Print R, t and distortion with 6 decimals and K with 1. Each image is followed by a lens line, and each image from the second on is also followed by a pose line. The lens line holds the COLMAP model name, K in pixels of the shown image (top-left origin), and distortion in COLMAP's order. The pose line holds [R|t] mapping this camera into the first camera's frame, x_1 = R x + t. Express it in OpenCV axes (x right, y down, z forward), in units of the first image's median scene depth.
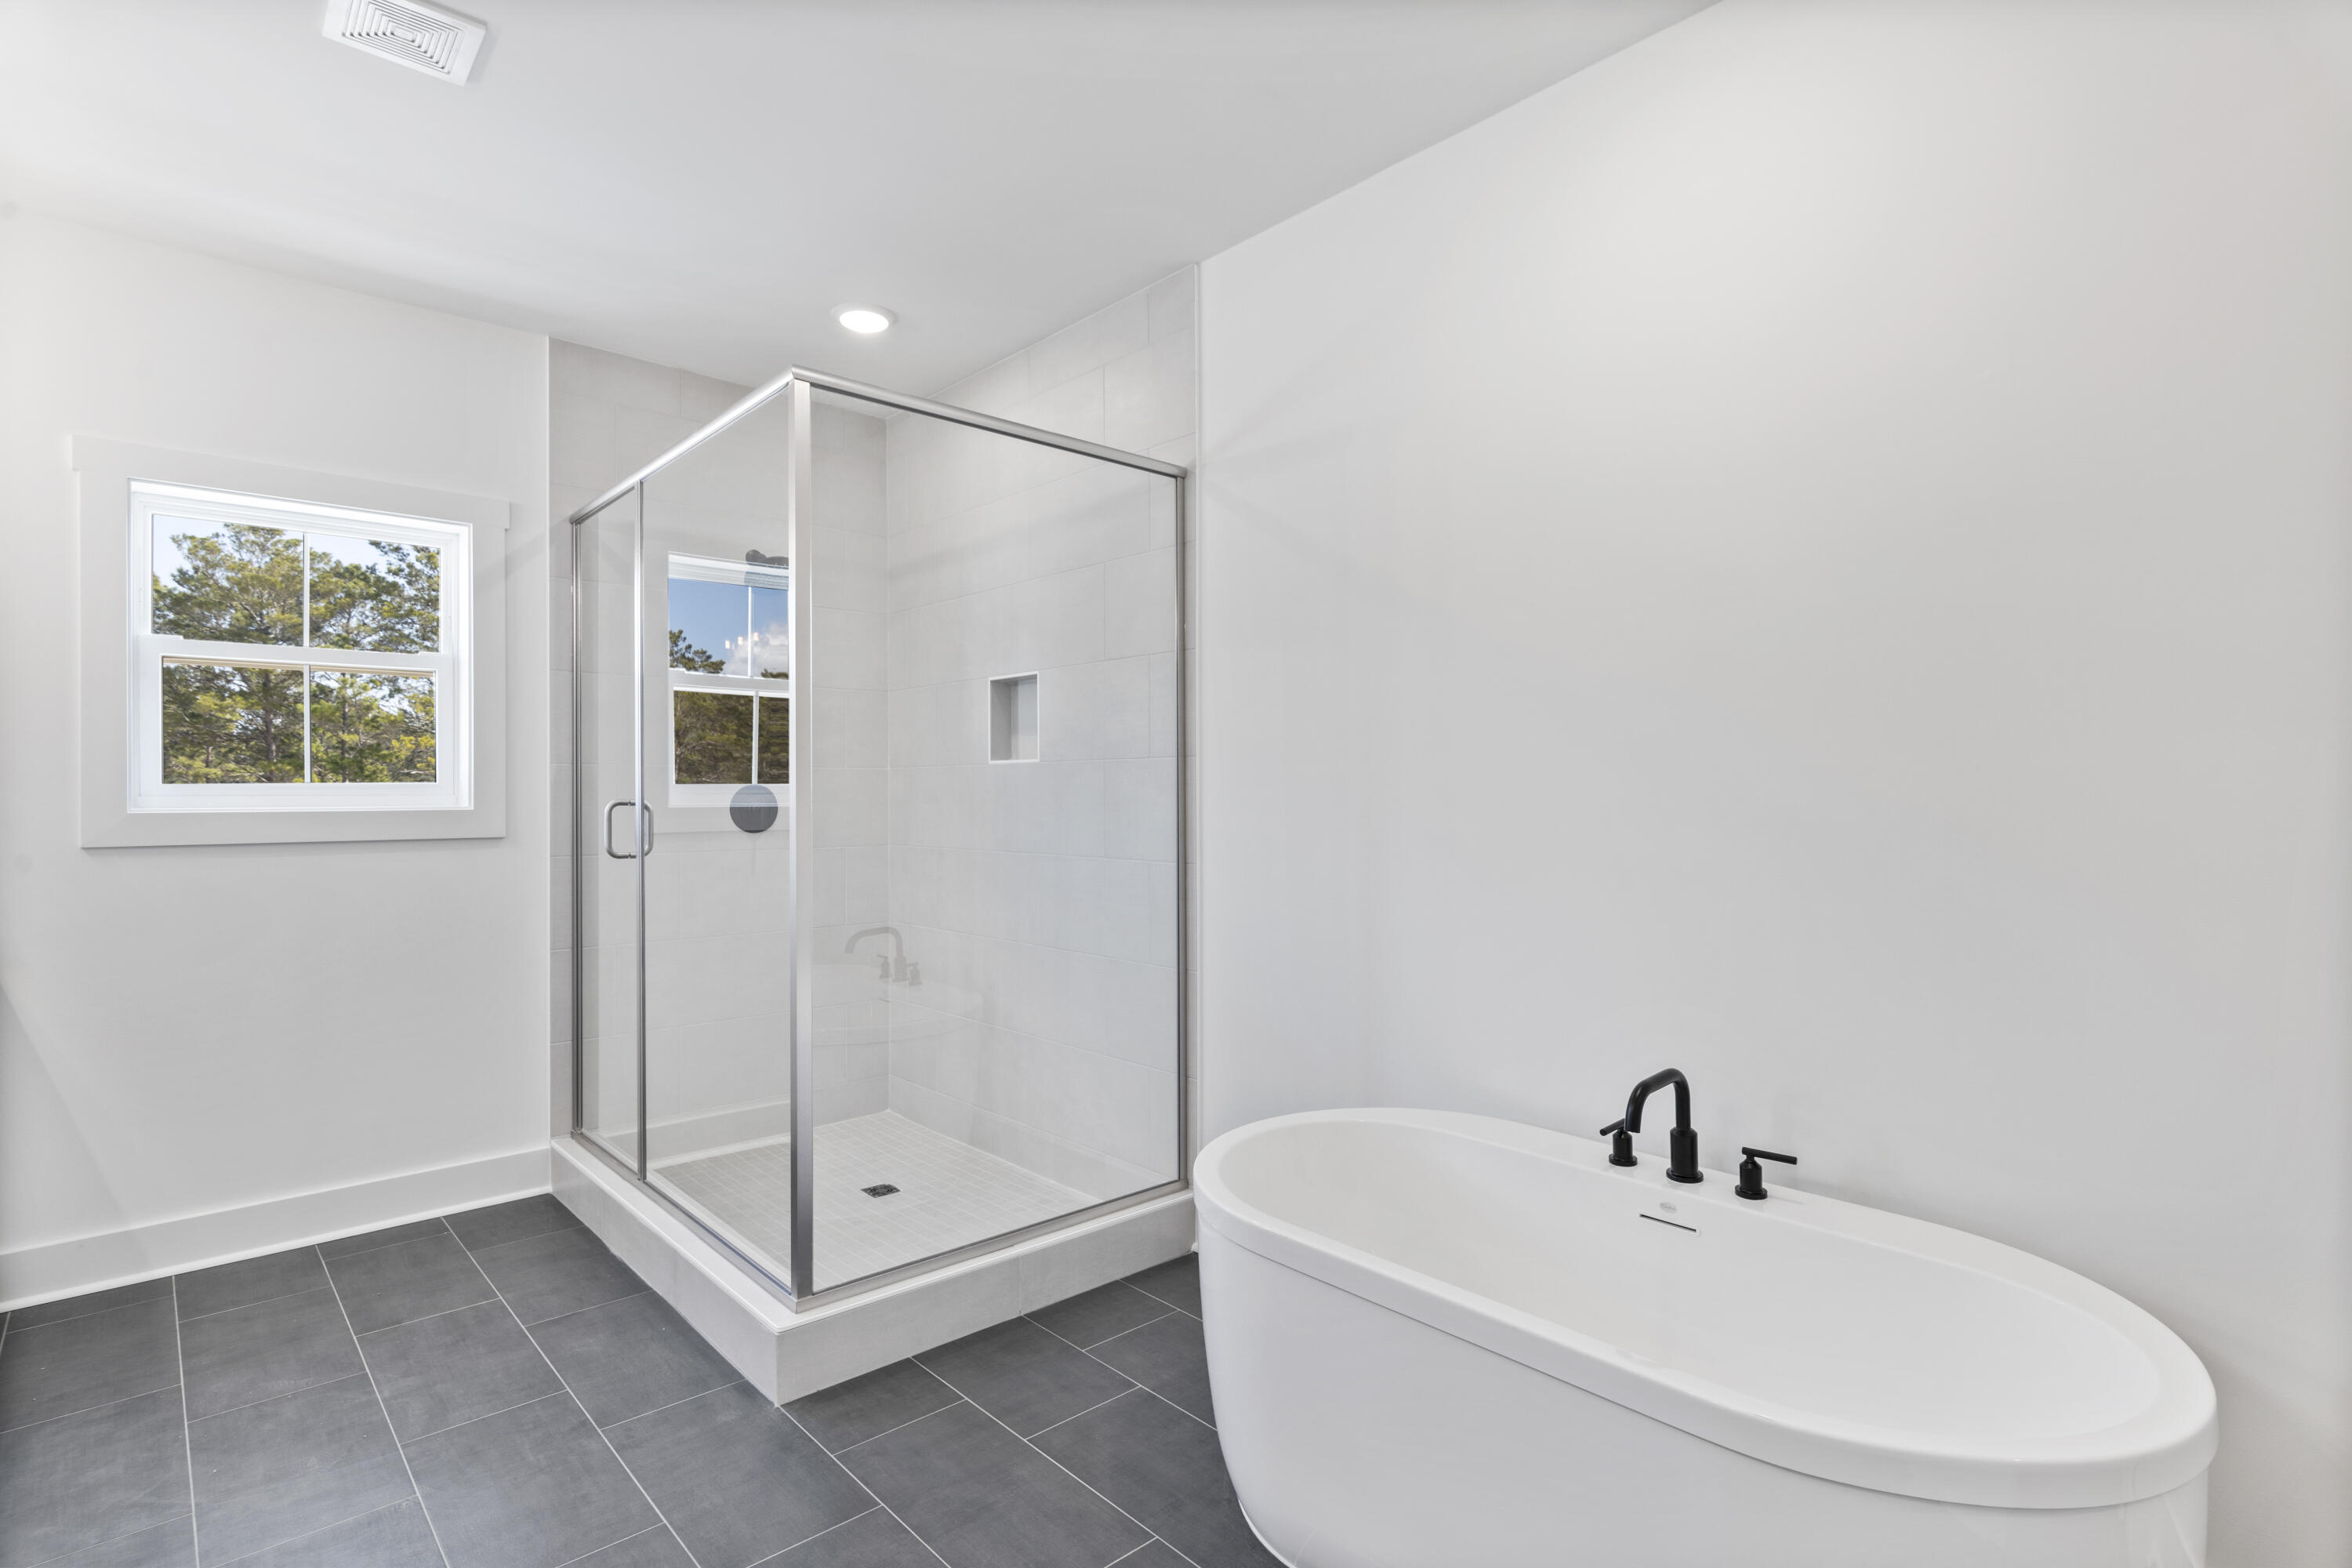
lens RADIAL K [[1150.0, 0, 1178.0], [0, 1150.0, 797.5], [0, 0, 1]] dist [-0.000473, -0.001051]
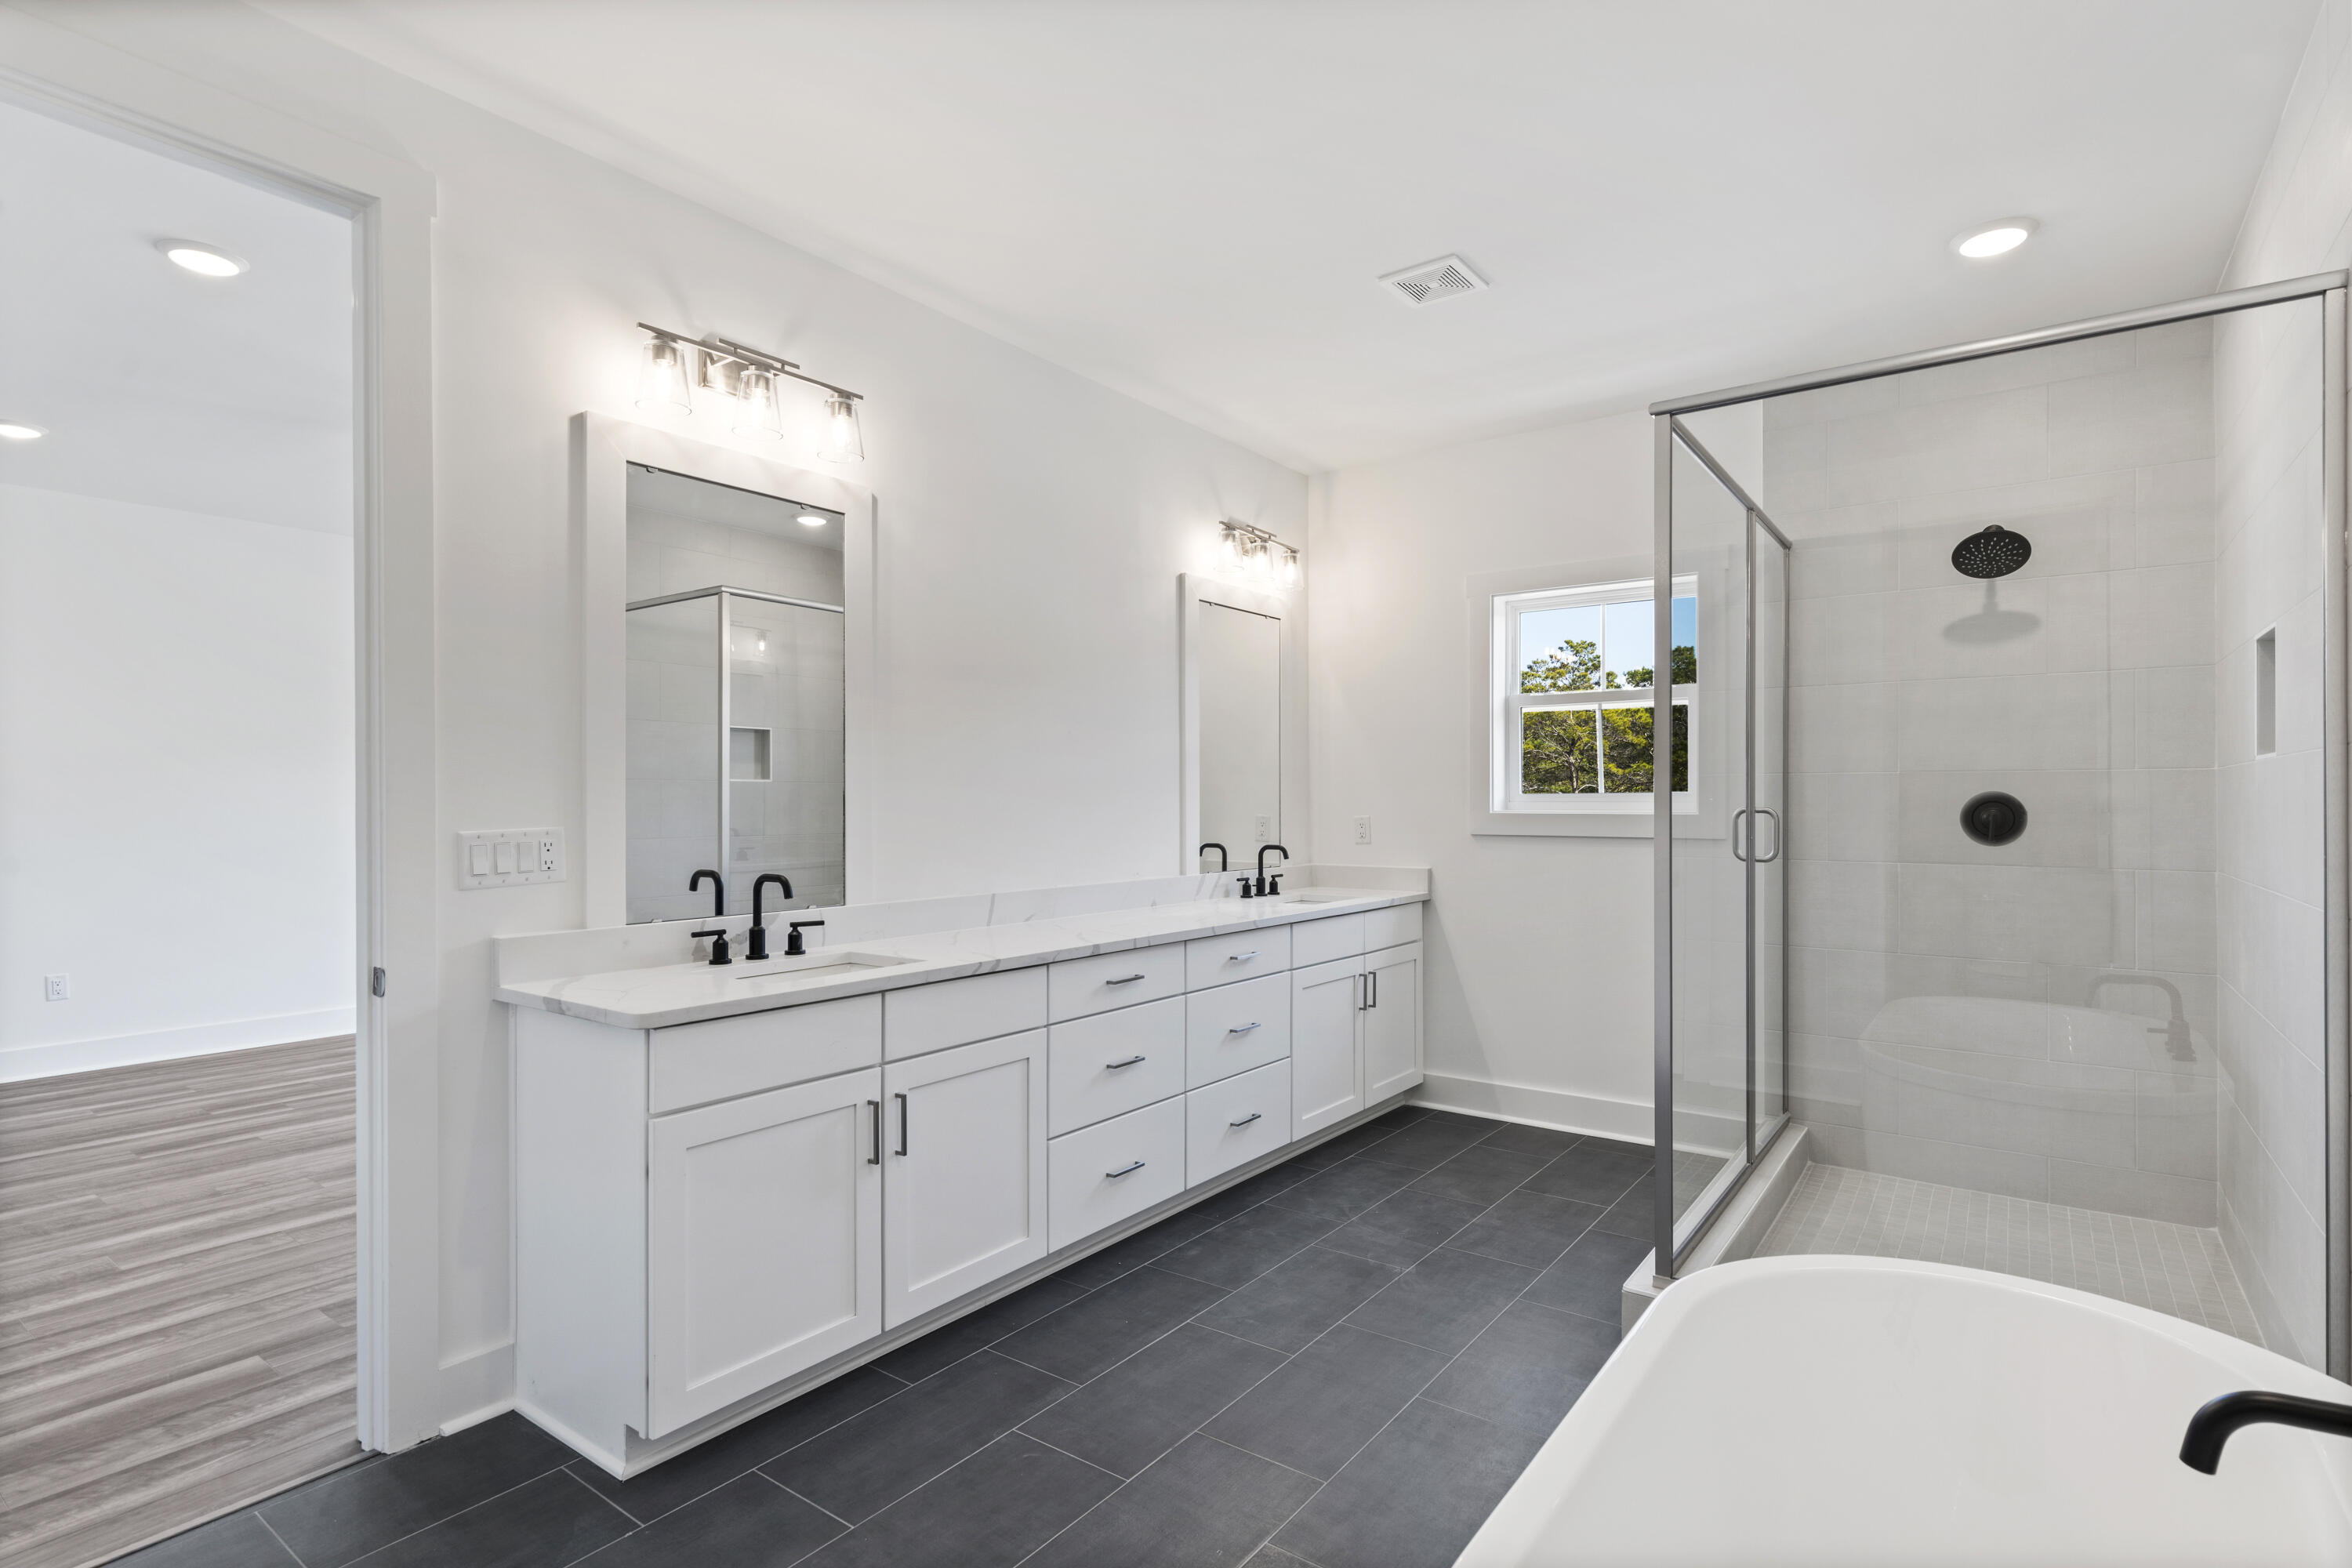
lens RADIAL K [[1150.0, 0, 1178.0], [0, 1150.0, 797.5], [0, 0, 1]] dist [-0.000473, -0.001051]
pose [[0.192976, -0.001186, -0.981203, 0.566453], [-0.009138, 0.999954, -0.003006, 0.000769], [0.981161, 0.009546, 0.192956, 0.312830]]
